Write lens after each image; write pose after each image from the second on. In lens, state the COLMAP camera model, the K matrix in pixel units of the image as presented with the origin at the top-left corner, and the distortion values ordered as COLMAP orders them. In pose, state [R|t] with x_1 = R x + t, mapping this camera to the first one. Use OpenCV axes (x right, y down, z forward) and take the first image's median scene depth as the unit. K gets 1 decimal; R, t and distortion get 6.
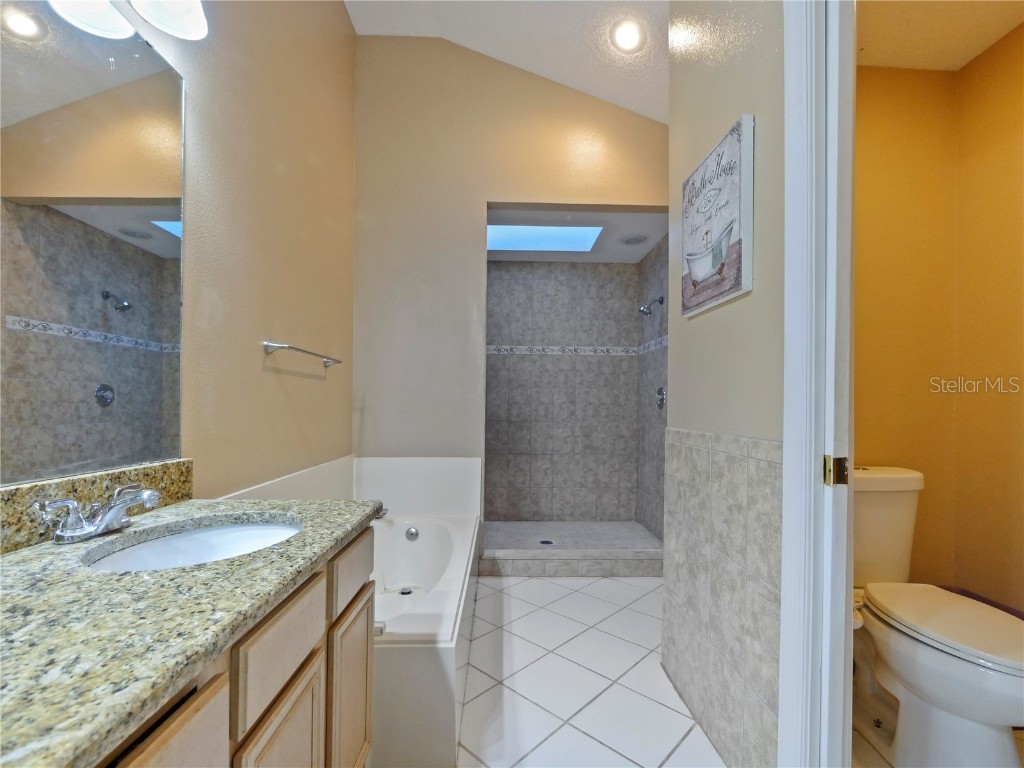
lens RADIAL K [[452.9, 0, 511.9], [0, 452.9, 393.5], [0, 0, 1]] dist [-0.002678, -0.000556]
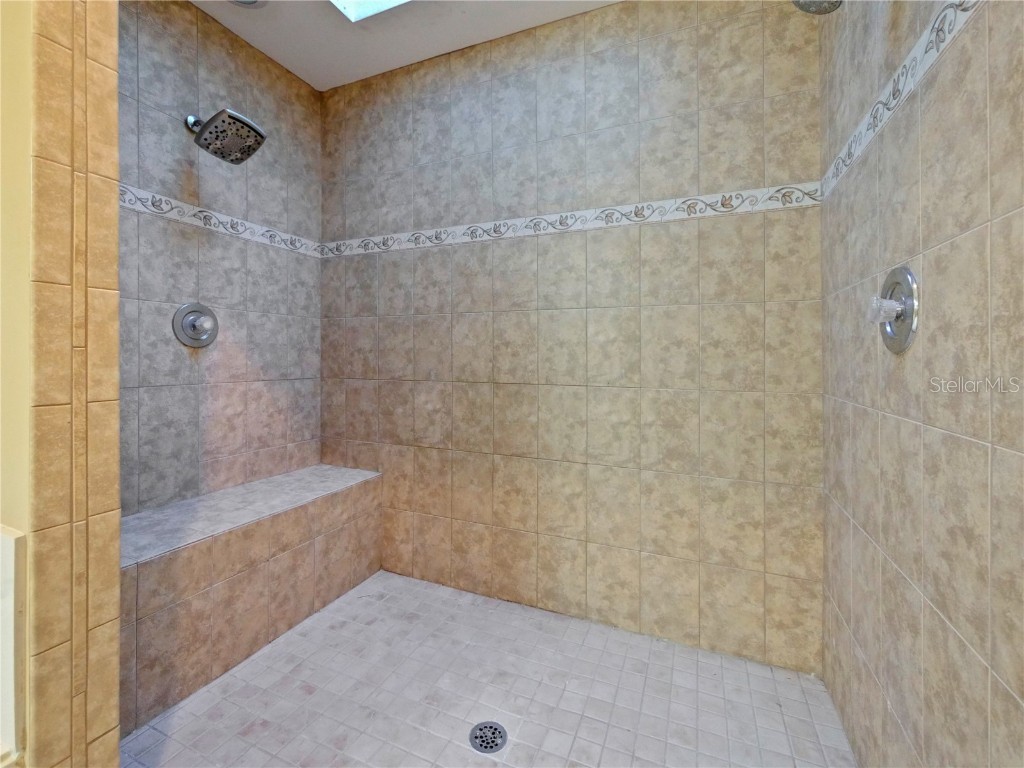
lens RADIAL K [[452.9, 0, 508.7], [0, 452.9, 342.8], [0, 0, 1]] dist [-0.002678, -0.000556]
pose [[0.908397, -0.014090, -0.417870, 0.203082], [0.011588, 0.999897, -0.008524, 0.023665], [0.417947, 0.002901, 0.908467, 0.581808]]
